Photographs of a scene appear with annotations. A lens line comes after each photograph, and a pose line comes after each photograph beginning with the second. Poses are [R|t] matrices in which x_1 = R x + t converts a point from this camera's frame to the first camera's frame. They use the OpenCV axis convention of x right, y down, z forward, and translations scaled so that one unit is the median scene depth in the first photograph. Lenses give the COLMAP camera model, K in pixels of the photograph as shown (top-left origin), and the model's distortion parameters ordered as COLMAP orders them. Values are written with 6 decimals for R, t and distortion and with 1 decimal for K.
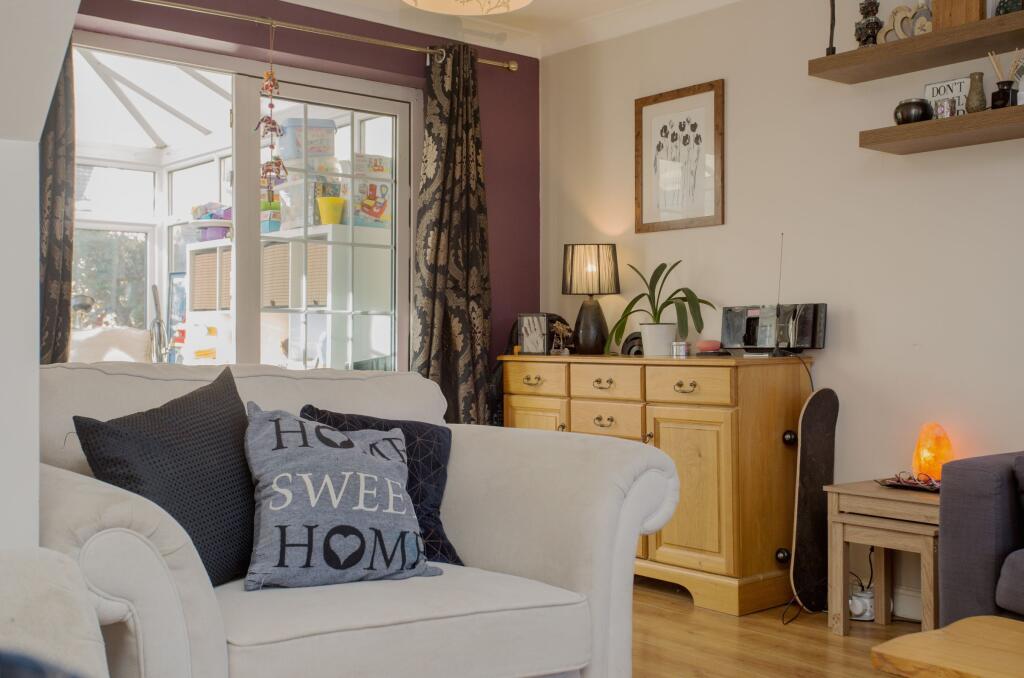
lens RADIAL K [[1137.4, 0, 513.7], [0, 1137.4, 338.2], [0, 0, 1]] dist [0.035871, 0.000000]
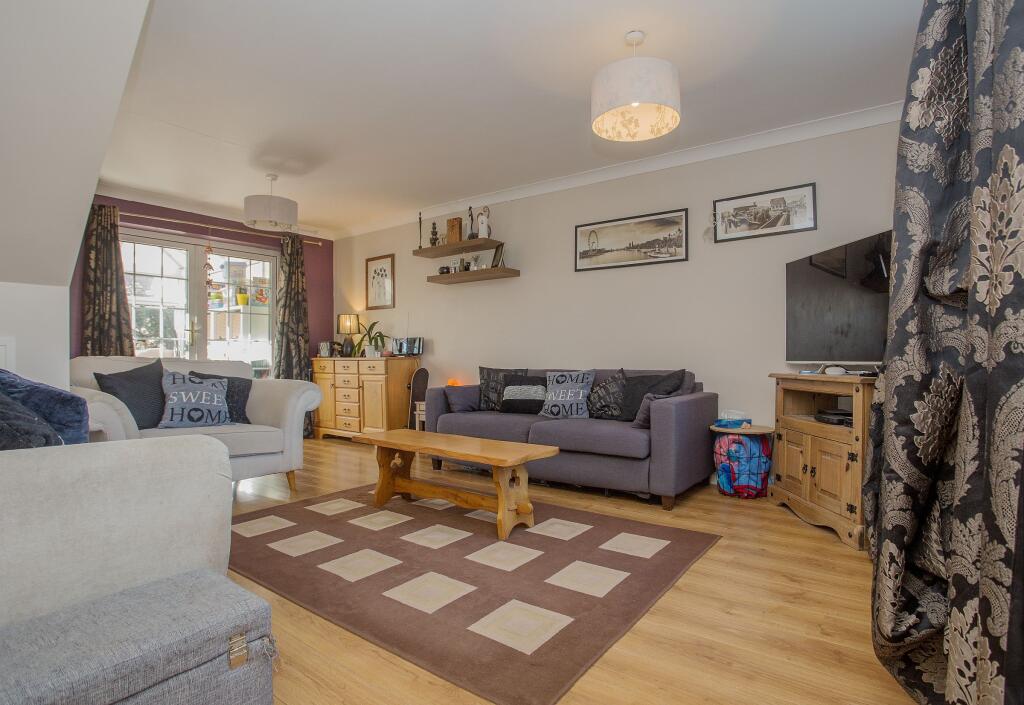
lens RADIAL K [[537.0, 0, 507.5], [0, 537.0, 354.7], [0, 0, 1]] dist [-0.004750, 0.000790]
pose [[0.978202, -0.006573, 0.207551, 0.170250], [0.006897, 0.999976, -0.000839, 0.012228], [-0.207540, 0.002252, 0.978224, -0.268699]]
